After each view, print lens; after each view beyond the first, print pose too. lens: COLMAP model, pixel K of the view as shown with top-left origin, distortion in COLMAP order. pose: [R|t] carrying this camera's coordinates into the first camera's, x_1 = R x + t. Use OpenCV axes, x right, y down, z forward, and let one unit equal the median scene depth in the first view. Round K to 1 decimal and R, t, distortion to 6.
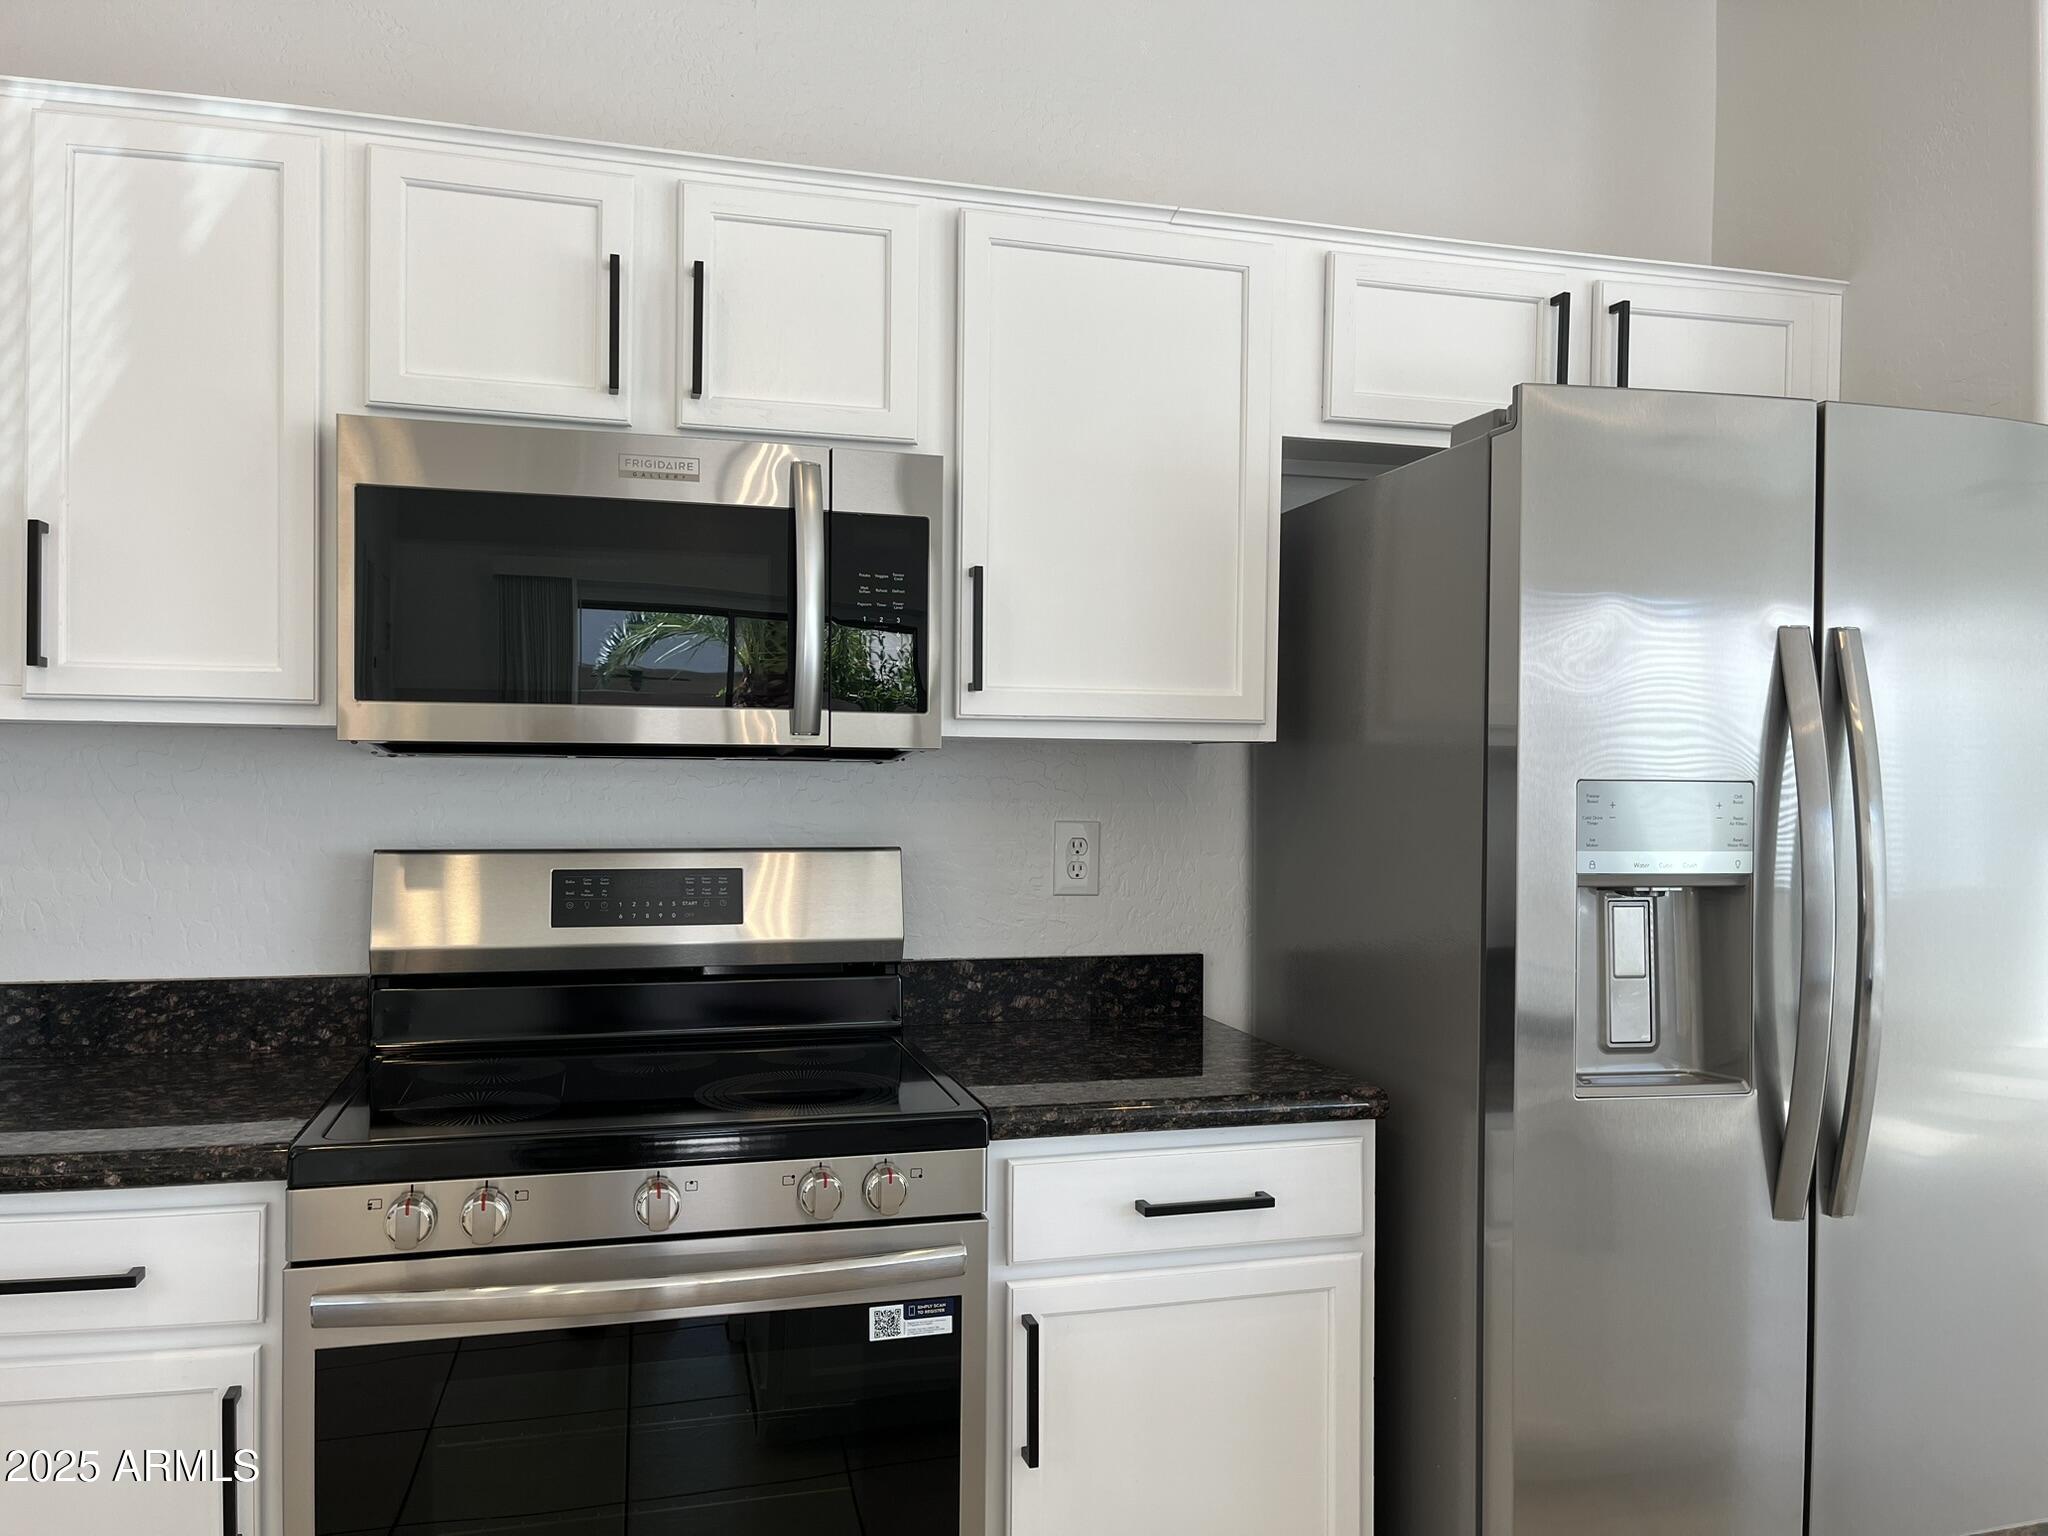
lens RADIAL K [[1549.9, 0, 1035.4], [0, 1549.9, 776.8], [0, 0, 1]] dist [0.057110, -0.086095]
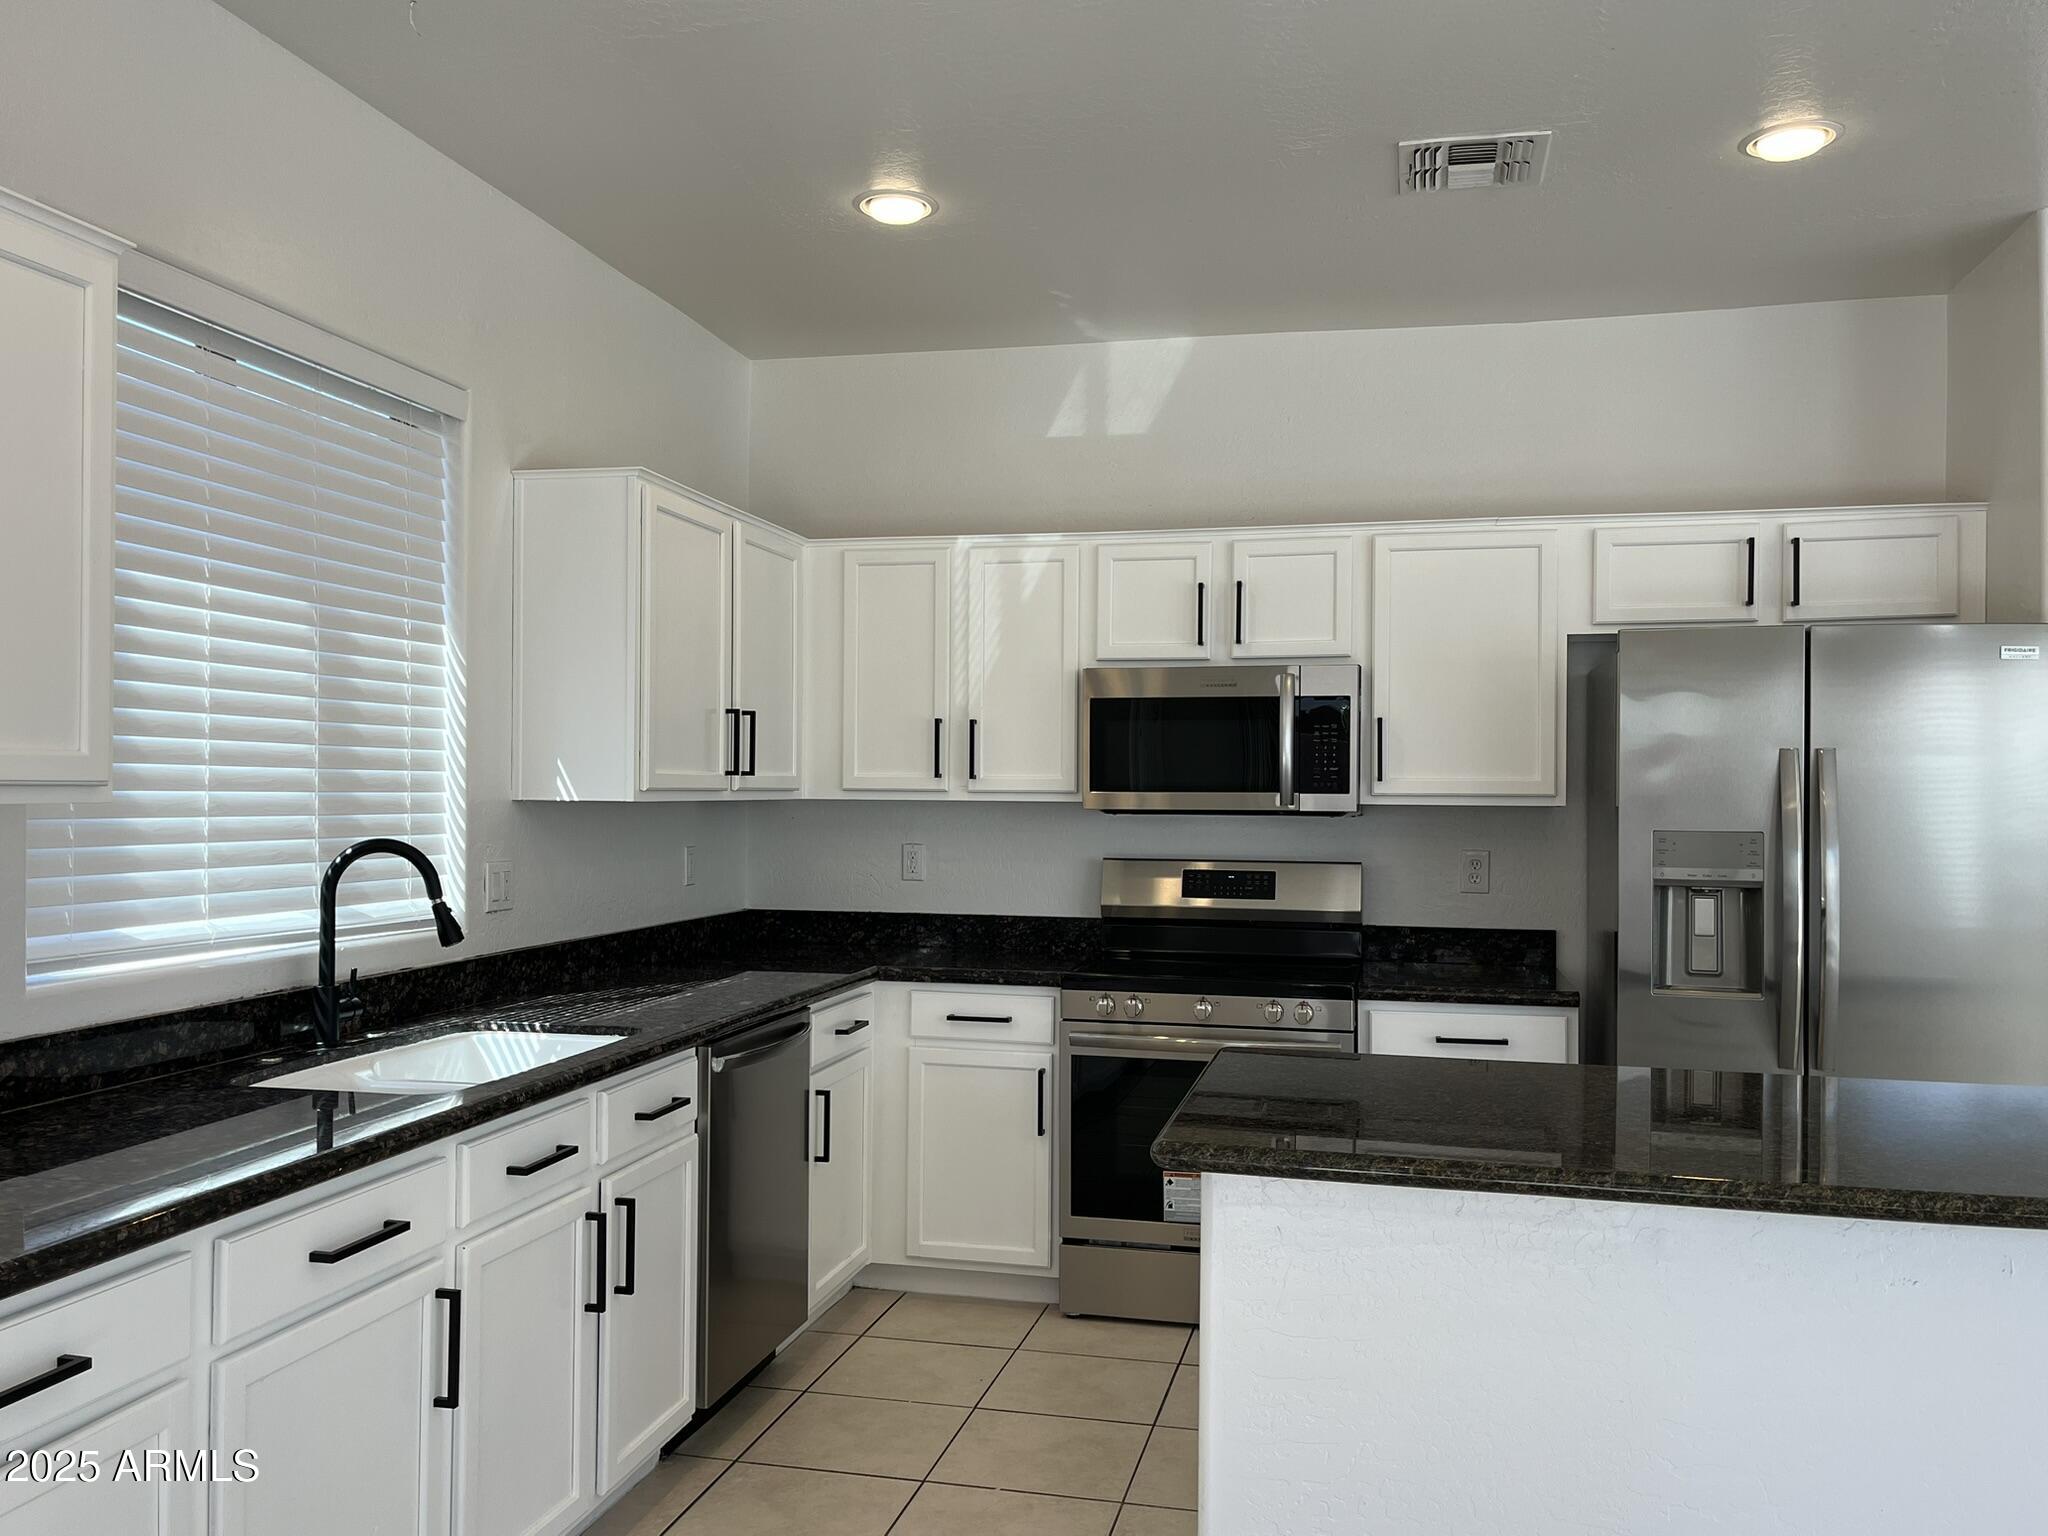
lens RADIAL K [[1658.2, 0, 1028.6], [0, 1658.2, 770.6], [0, 0, 1]] dist [0.031115, -0.030401]
pose [[0.878426, -0.009338, -0.477787, 0.594859], [-0.001321, 0.999758, -0.021969, -0.023594], [0.477876, 0.019929, 0.878201, -1.085314]]
